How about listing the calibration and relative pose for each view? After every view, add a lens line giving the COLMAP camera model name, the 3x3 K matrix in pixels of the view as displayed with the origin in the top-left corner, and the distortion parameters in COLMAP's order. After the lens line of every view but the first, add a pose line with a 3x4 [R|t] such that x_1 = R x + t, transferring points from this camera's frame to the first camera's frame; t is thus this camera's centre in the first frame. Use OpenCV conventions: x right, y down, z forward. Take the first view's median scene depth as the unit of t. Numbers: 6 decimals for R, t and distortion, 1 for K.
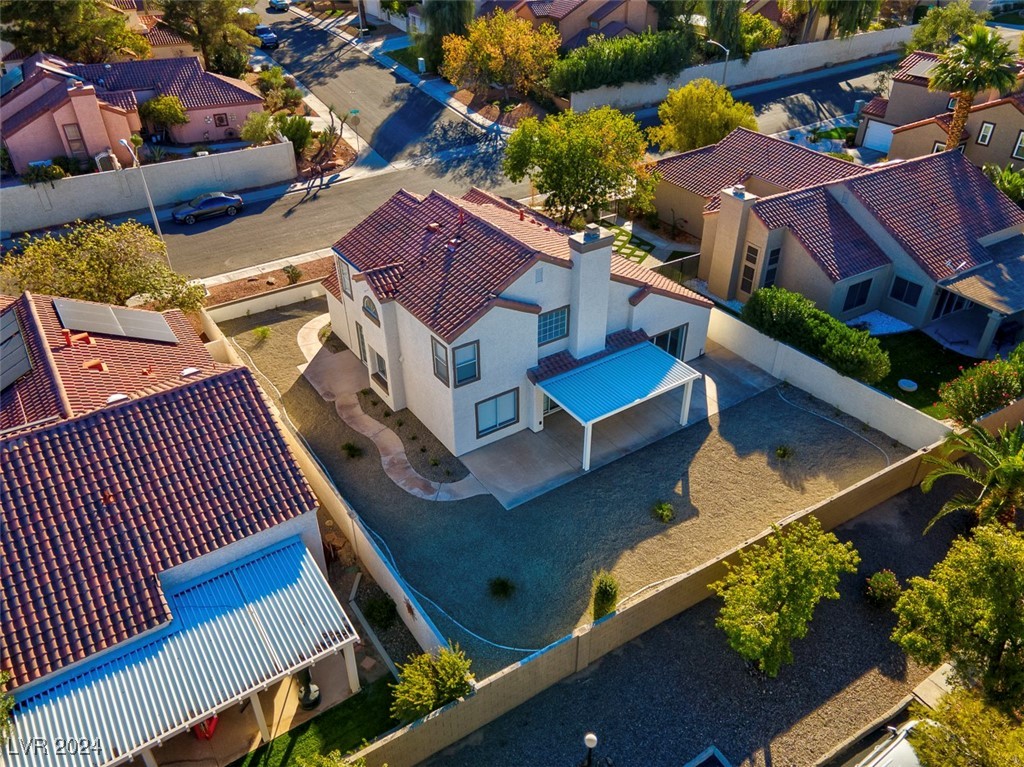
lens RADIAL K [[743.6, 0, 512.0], [0, 743.6, 383.5], [0, 0, 1]] dist [-0.001273, 0.064884]
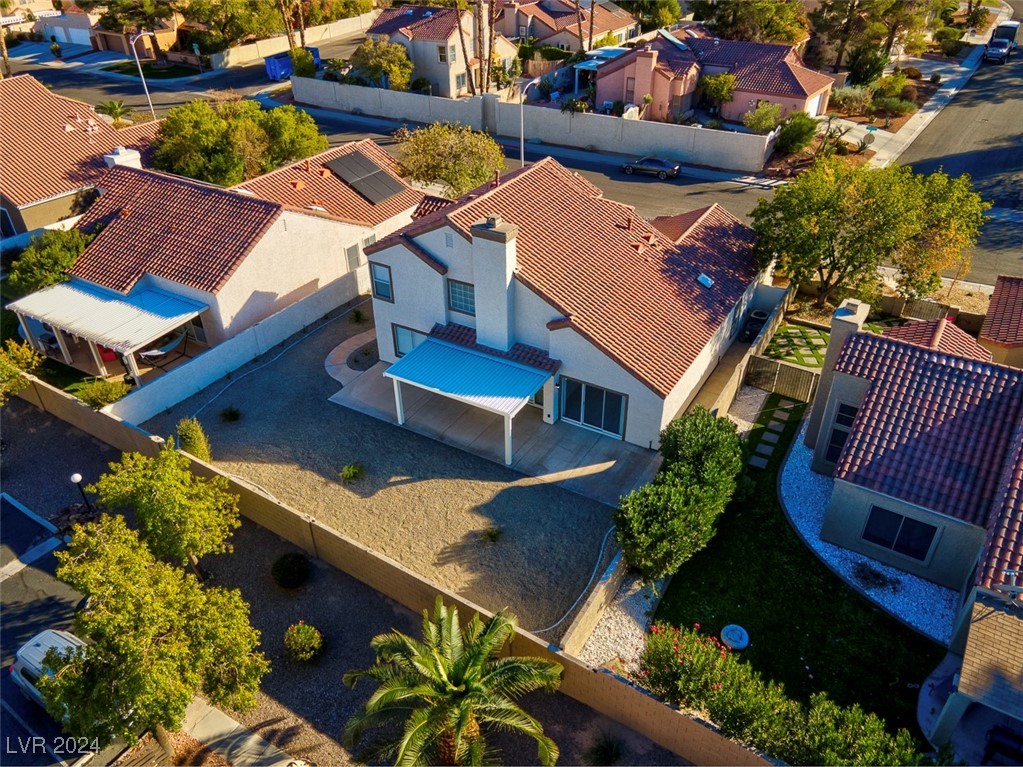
lens RADIAL K [[742.9, 0, 511.5], [0, 742.9, 383.5], [0, 0, 1]] dist [-0.001273, 0.064884]
pose [[0.444448, 0.503116, -0.741175, 0.835517], [-0.502473, 0.824983, 0.258696, -0.256921], [0.741611, 0.257443, 0.619465, 0.405102]]
